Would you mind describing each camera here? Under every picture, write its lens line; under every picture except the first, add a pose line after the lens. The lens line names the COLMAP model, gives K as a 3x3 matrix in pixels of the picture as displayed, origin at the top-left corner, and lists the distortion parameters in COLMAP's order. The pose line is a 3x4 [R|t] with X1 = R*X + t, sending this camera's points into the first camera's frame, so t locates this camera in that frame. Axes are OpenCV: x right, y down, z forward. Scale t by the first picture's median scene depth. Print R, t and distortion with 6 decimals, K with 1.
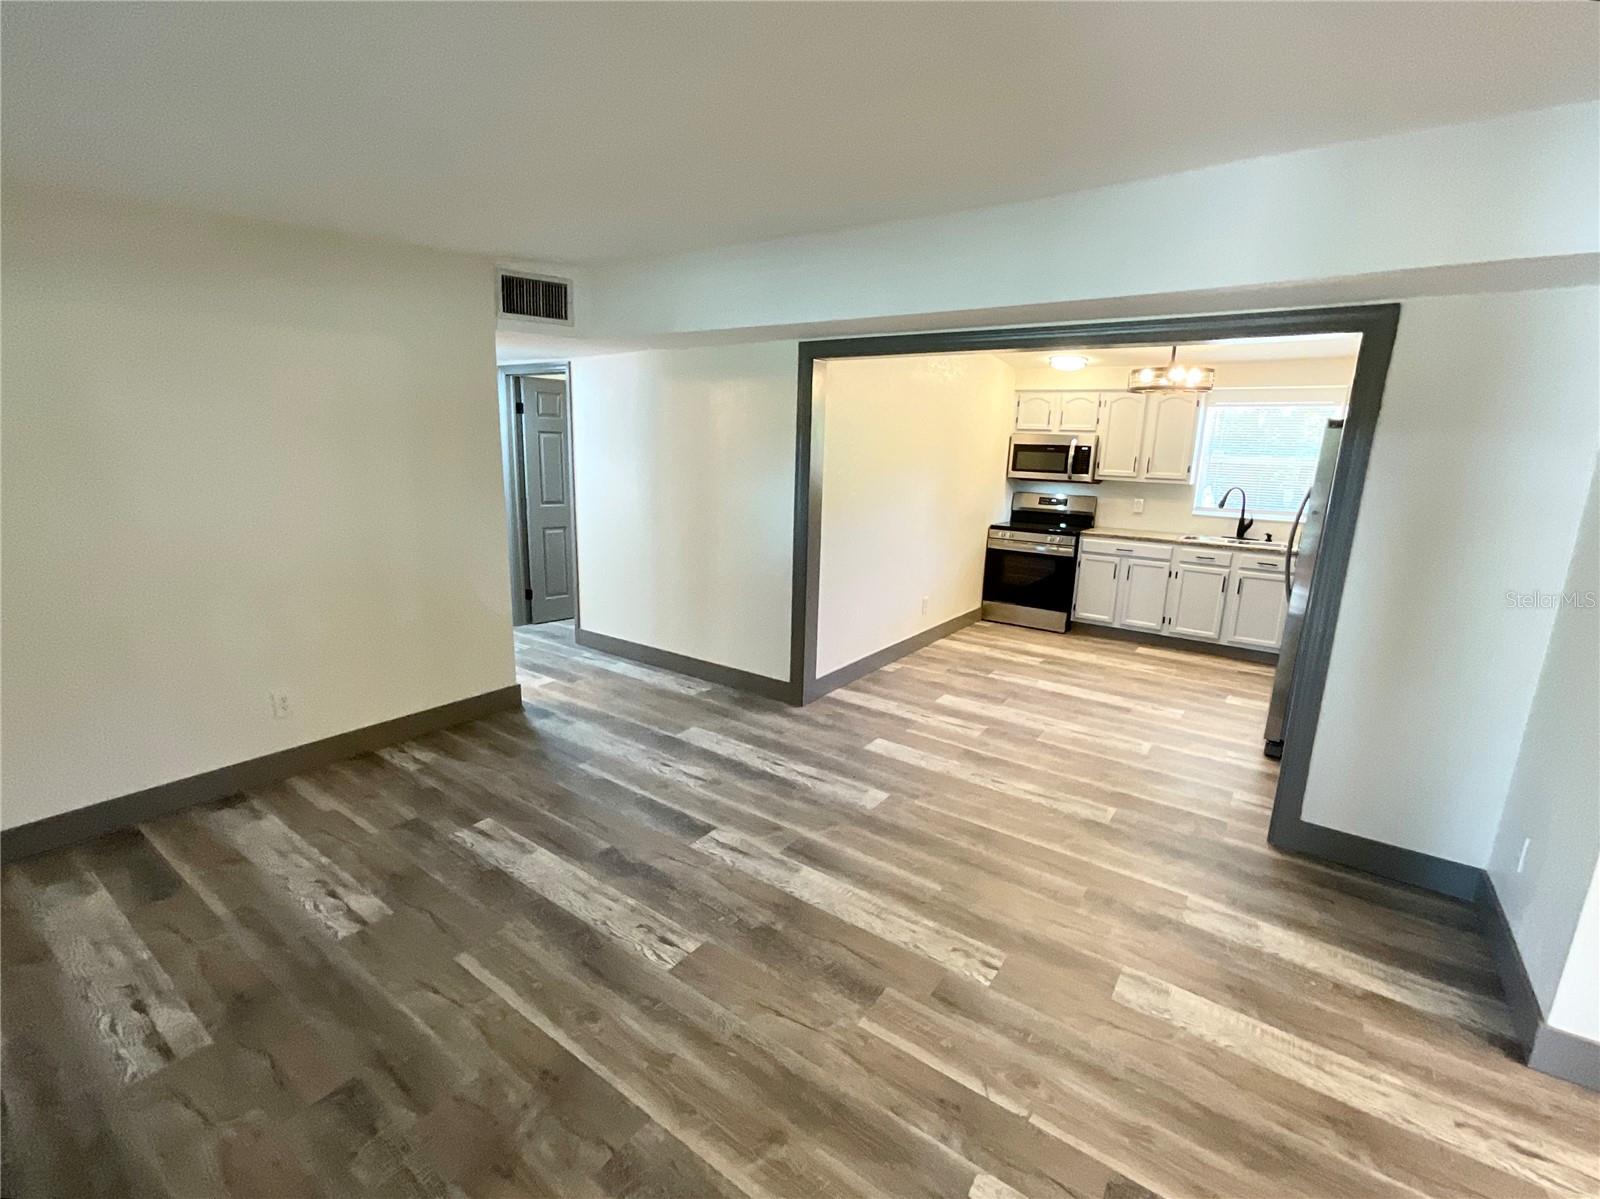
lens RADIAL K [[694.8, 0, 815.1], [0, 694.8, 591.6], [0, 0, 1]] dist [-0.010480, 0.002703]
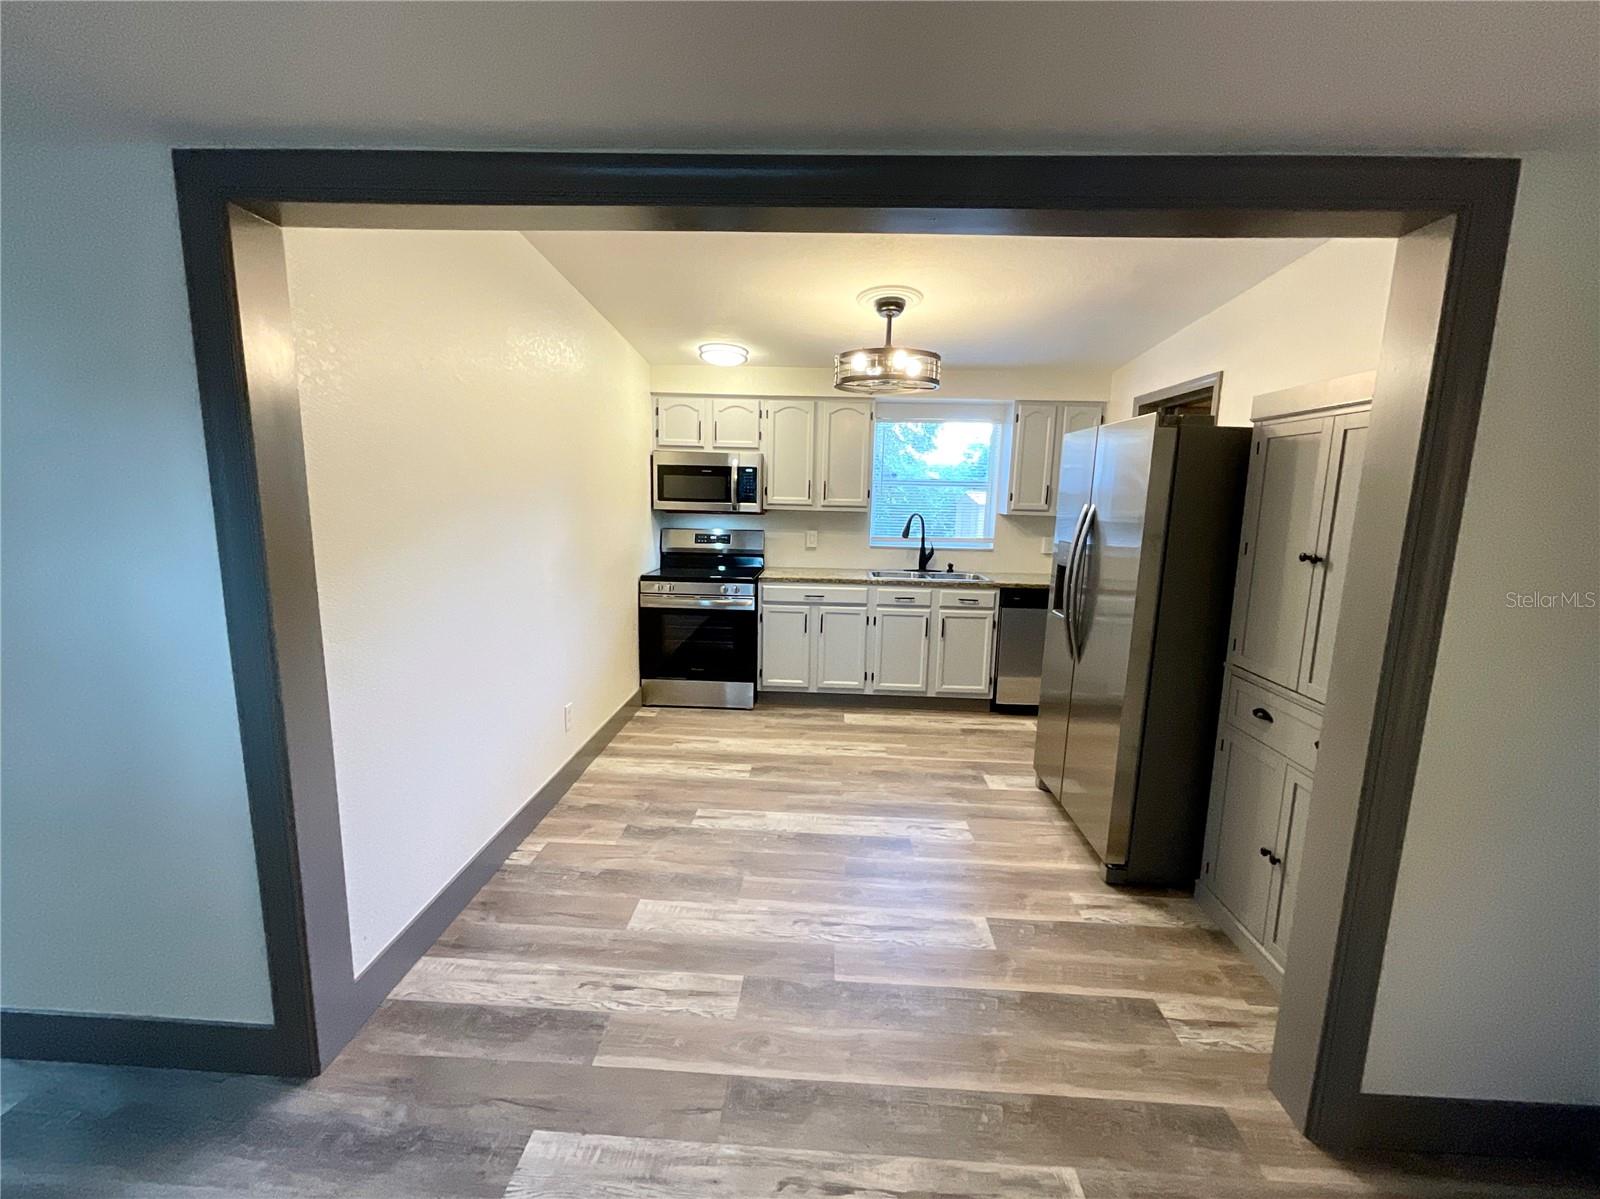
lens RADIAL K [[654.0, 0, 791.7], [0, 654.0, 600.1], [0, 0, 1]] dist [0.000723, 0.001938]
pose [[0.849106, -0.099358, 0.518794, 0.033812], [0.113016, 0.993579, 0.005315, -0.063062], [-0.515991, 0.054119, 0.854882, 0.375804]]
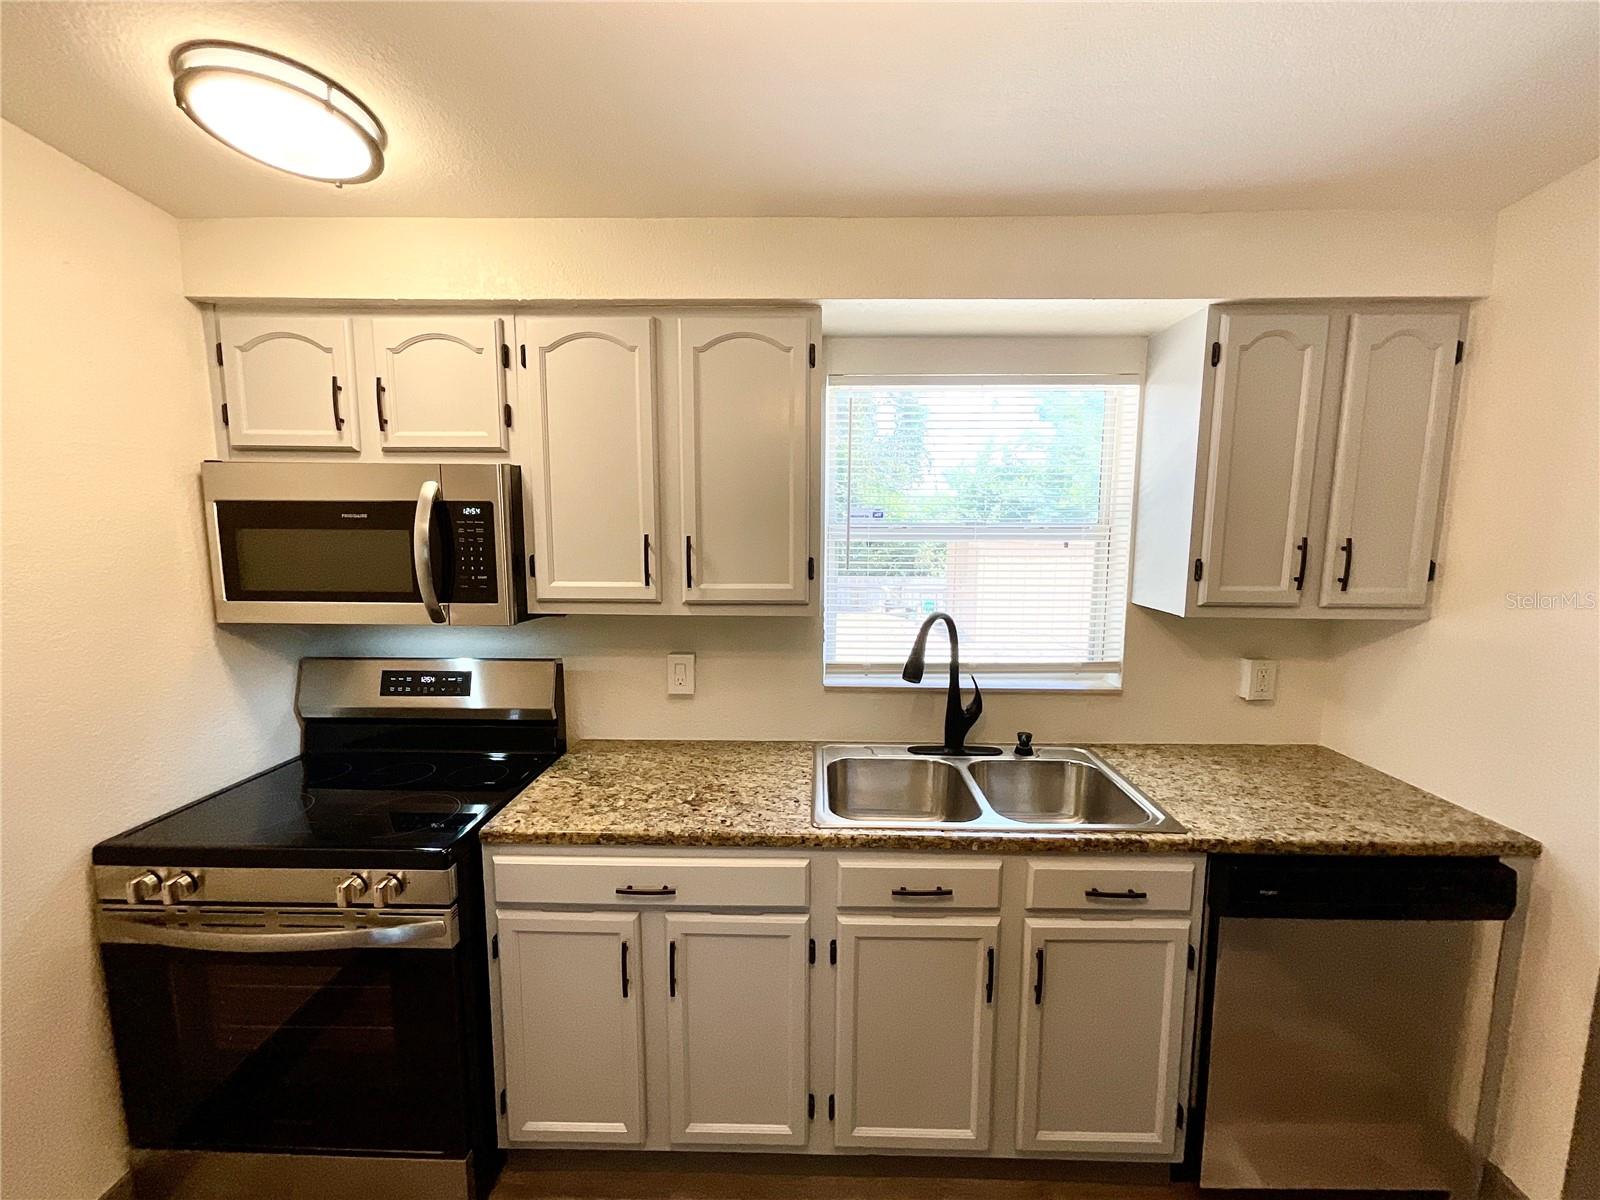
lens RADIAL K [[654.0, 0, 800.6], [0, 654.0, 602.7], [0, 0, 1]] dist [0.000723, 0.001938]
pose [[0.830080, -0.096703, 0.549196, 0.374150], [0.138277, 0.989785, -0.034717, -0.152057], [-0.540228, 0.104759, 0.834972, 0.761515]]
